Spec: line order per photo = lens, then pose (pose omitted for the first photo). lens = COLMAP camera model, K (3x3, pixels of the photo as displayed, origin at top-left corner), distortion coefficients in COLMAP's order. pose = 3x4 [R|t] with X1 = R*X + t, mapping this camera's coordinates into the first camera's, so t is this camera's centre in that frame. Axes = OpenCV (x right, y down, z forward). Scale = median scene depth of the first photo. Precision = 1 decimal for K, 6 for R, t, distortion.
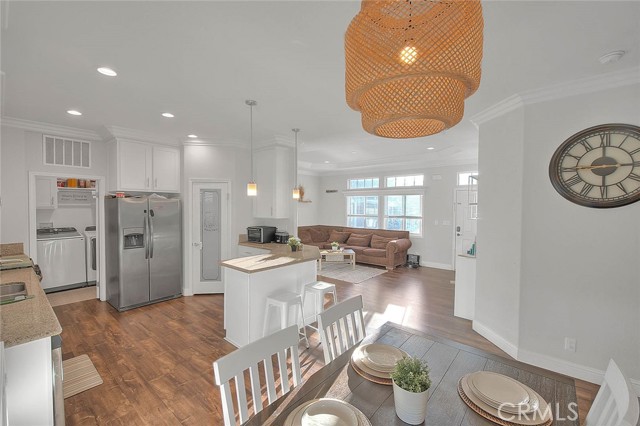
lens RADIAL K [[267.3, 0, 318.2], [0, 267.3, 213.1], [0, 0, 1]] dist [-0.000184, -0.000186]
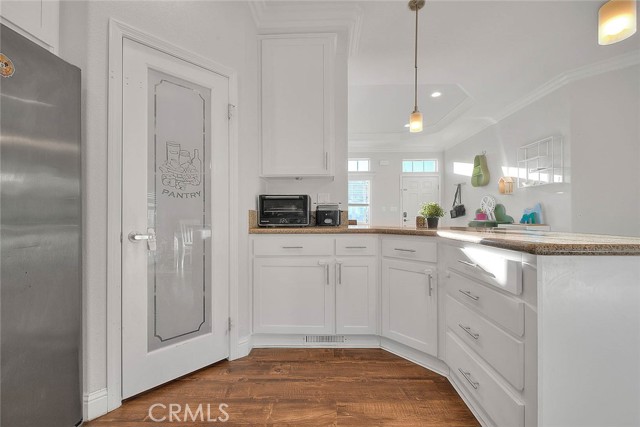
lens RADIAL K [[257.5, 0, 323.7], [0, 257.5, 215.0], [0, 0, 1]] dist [0.001054, -0.005321]
pose [[0.776515, -0.007867, 0.630049, -0.383123], [0.025722, 0.999484, -0.019222, 0.082886], [-0.629573, 0.031132, 0.776317, 0.504962]]
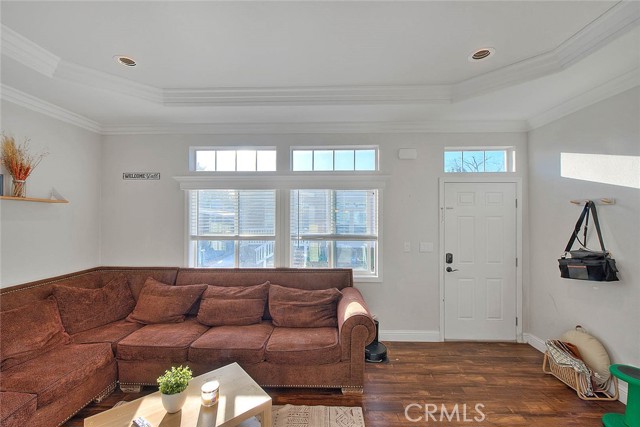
lens RADIAL K [[267.3, 0, 318.2], [0, 267.3, 213.6], [0, 0, 1]] dist [-0.000184, -0.000186]
pose [[0.783362, -0.003946, 0.621554, 0.019381], [0.021025, 0.999576, -0.020152, -0.023184], [-0.621210, 0.028854, 0.783112, 0.875729]]
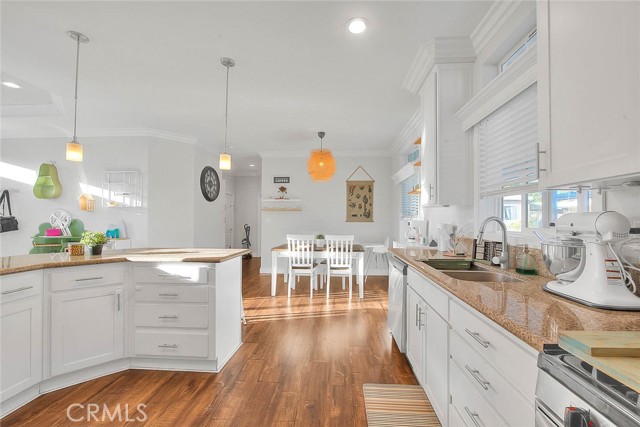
lens RADIAL K [[257.5, 0, 323.7], [0, 257.5, 215.0], [0, 0, 1]] dist [0.001054, -0.005321]
pose [[-0.601012, 0.003728, 0.799231, -0.555855], [0.014490, 0.999876, 0.006232, 0.042397], [-0.799108, 0.015326, -0.600992, 0.635595]]
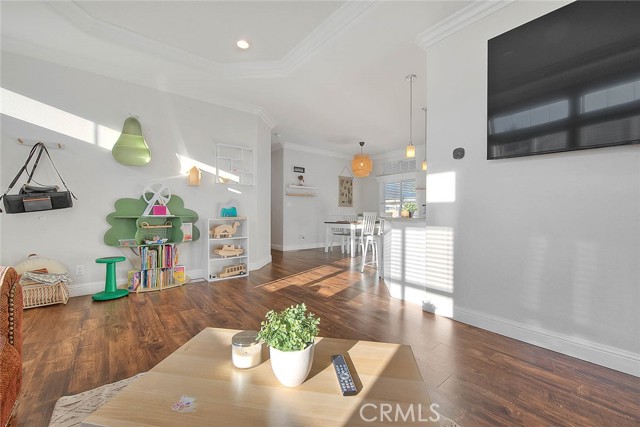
lens RADIAL K [[261.1, 0, 318.4], [0, 261.1, 215.8], [0, 0, 1]] dist [0.000527, 0.000200]
pose [[-0.982137, -0.018259, 0.187277, 0.033396], [-0.010321, 0.999010, 0.043275, 0.067746], [-0.187882, 0.040570, -0.981353, 1.328224]]
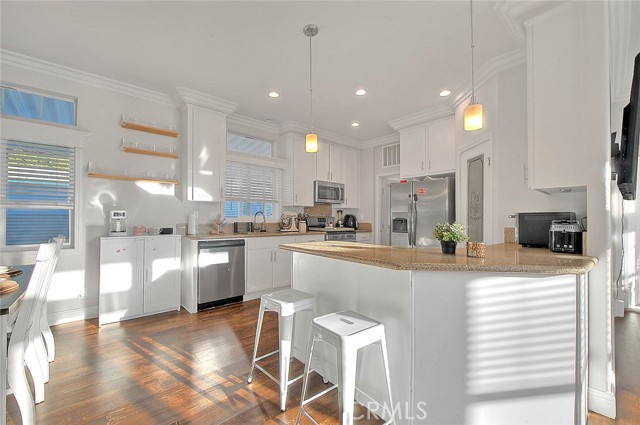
lens RADIAL K [[261.1, 0, 318.4], [0, 261.1, 214.8], [0, 0, 1]] dist [0.000527, 0.000200]
pose [[-0.140513, -0.021128, -0.989853, 0.239937], [-0.033657, 0.999296, -0.016552, 0.063552], [0.989507, 0.030989, -0.141125, 0.575856]]
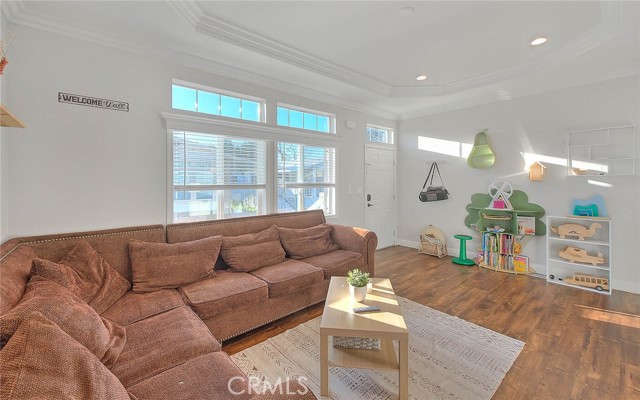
lens RADIAL K [[264.6, 0, 319.7], [0, 264.6, 181.9], [0, 0, 1]] dist [-0.015196, -0.000010]
pose [[0.159619, -0.012119, 0.987104, -0.277557], [0.028792, 0.999556, 0.007616, 0.005758], [-0.986759, 0.027205, 0.159897, 1.178279]]
